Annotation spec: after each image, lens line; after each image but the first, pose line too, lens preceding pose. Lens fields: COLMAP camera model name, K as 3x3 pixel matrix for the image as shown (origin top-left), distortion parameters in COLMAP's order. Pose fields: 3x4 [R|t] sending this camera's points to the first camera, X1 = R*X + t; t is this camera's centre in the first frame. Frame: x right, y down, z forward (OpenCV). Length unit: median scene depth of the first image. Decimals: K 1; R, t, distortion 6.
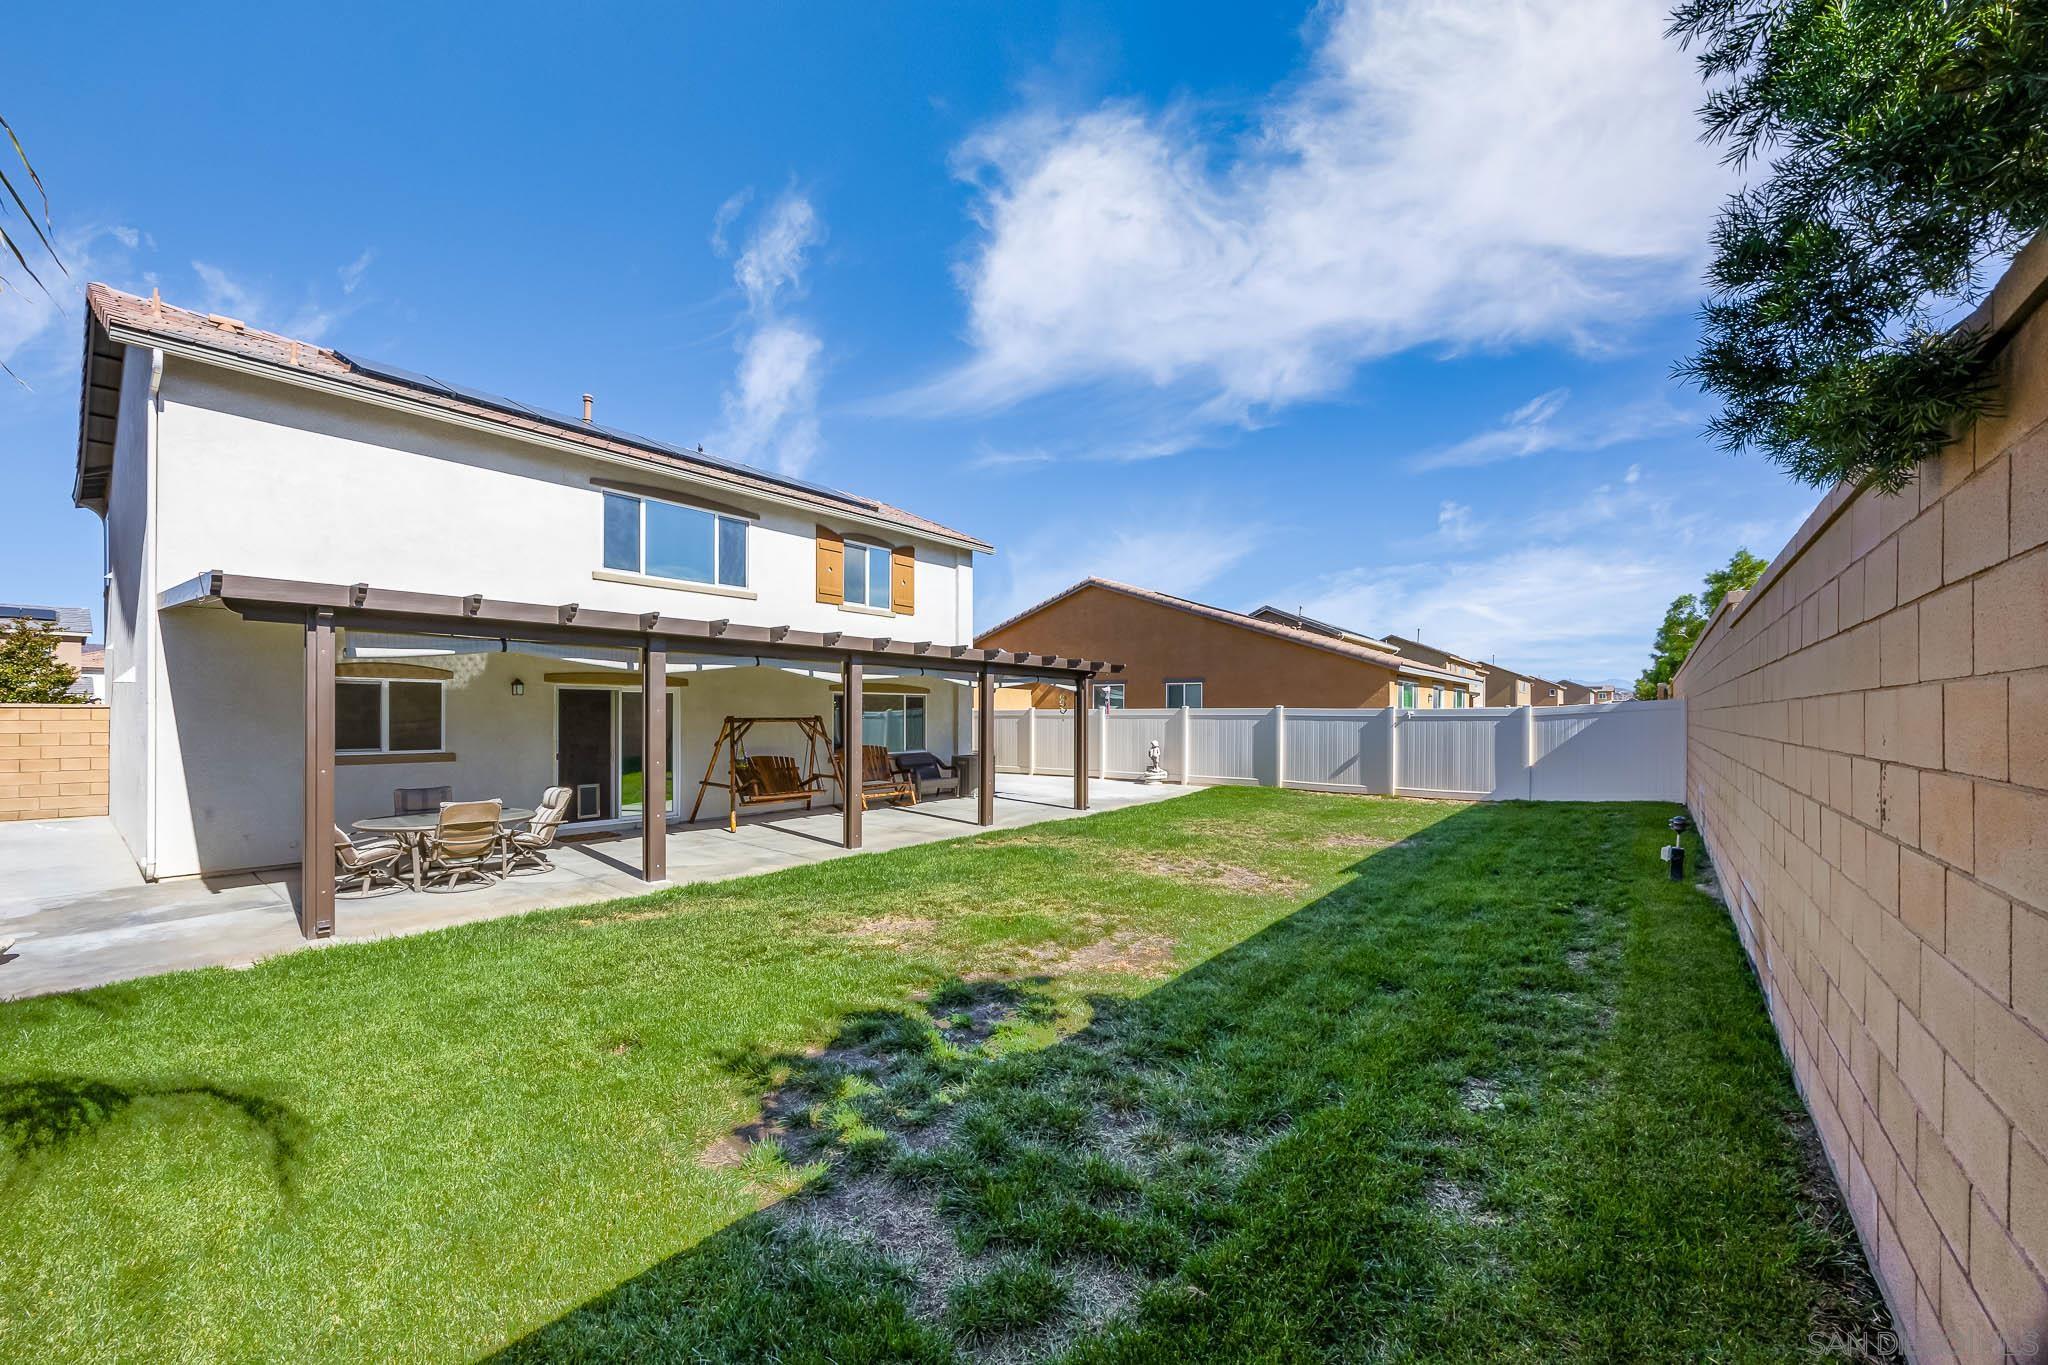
lens RADIAL K [[795.4, 0, 1027.3], [0, 795.4, 694.3], [0, 0, 1]] dist [-0.003275, -0.000580]
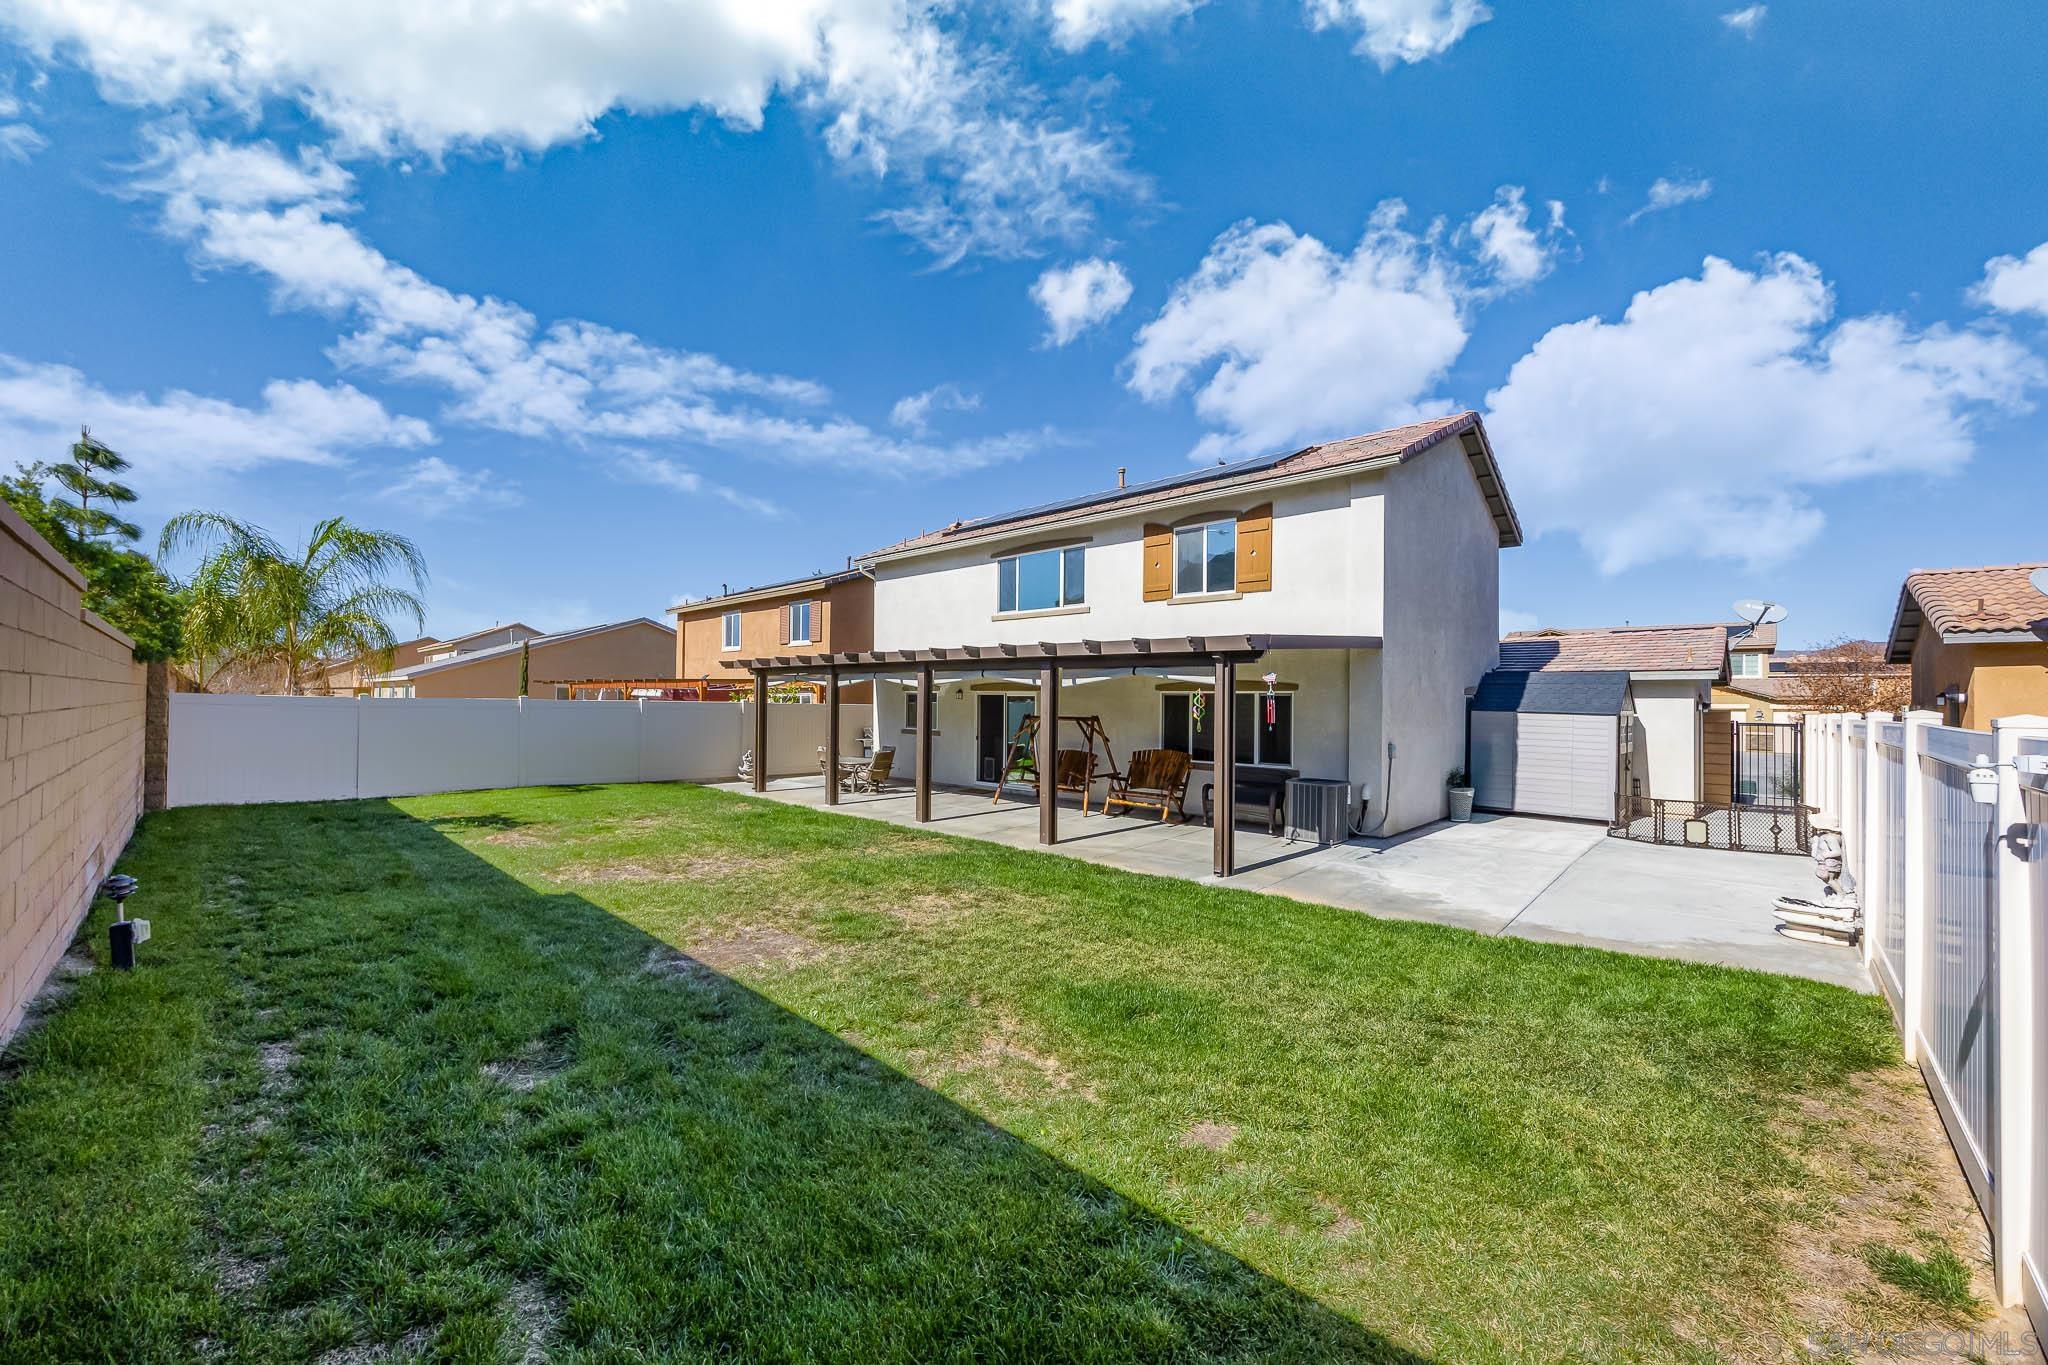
lens RADIAL K [[795.4, 0, 1027.3], [0, 795.4, 704.9], [0, 0, 1]] dist [-0.003275, -0.000580]
pose [[-0.086836, -0.013509, -0.996131, 0.810237], [0.008998, 0.999857, -0.014344, 0.027540], [0.996182, -0.010209, -0.086702, 1.033359]]
